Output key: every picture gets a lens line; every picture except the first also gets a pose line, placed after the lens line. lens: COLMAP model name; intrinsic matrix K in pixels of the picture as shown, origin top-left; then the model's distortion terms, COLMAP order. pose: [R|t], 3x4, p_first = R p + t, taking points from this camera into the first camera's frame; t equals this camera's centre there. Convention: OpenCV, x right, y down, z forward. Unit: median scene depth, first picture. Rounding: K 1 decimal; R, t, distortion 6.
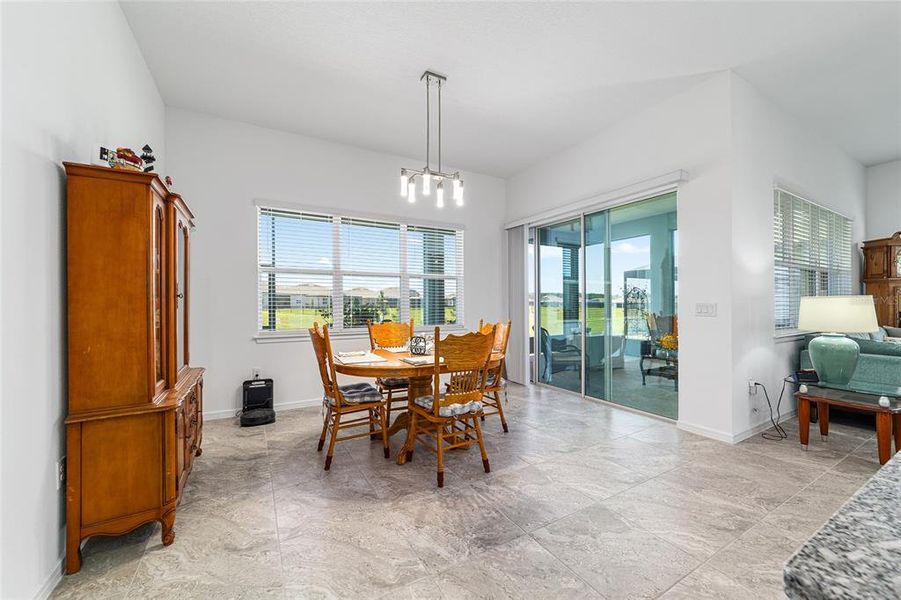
lens RADIAL K [[344.7, 0, 443.9], [0, 344.7, 297.7], [0, 0, 1]] dist [-0.004674, 0.001986]
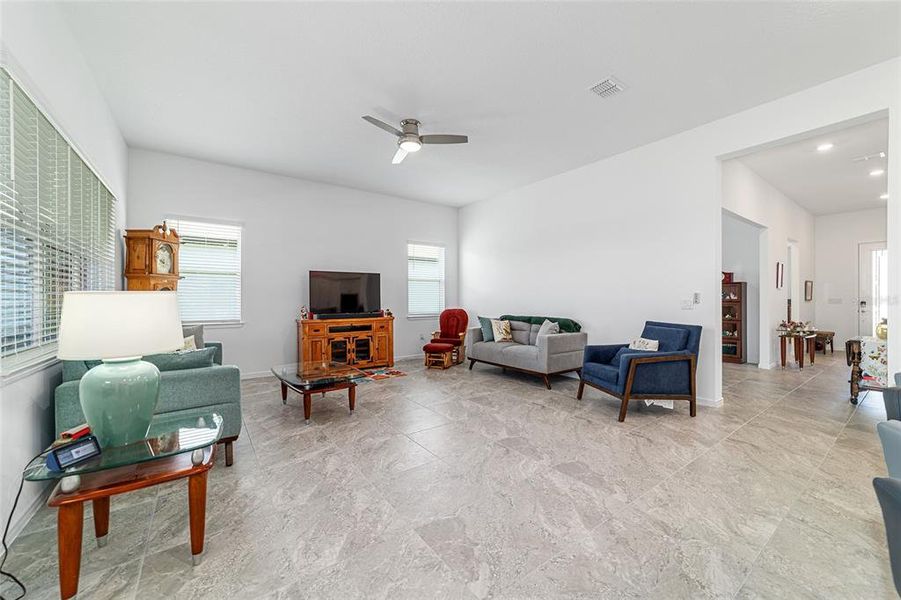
lens RADIAL K [[344.7, 0, 442.6], [0, 344.7, 297.0], [0, 0, 1]] dist [-0.004674, 0.001986]
pose [[-0.099509, 0.000203, 0.995037, 0.308057], [-0.004262, 0.999991, -0.000631, 0.001602], [-0.995027, -0.004304, -0.099508, 0.318127]]
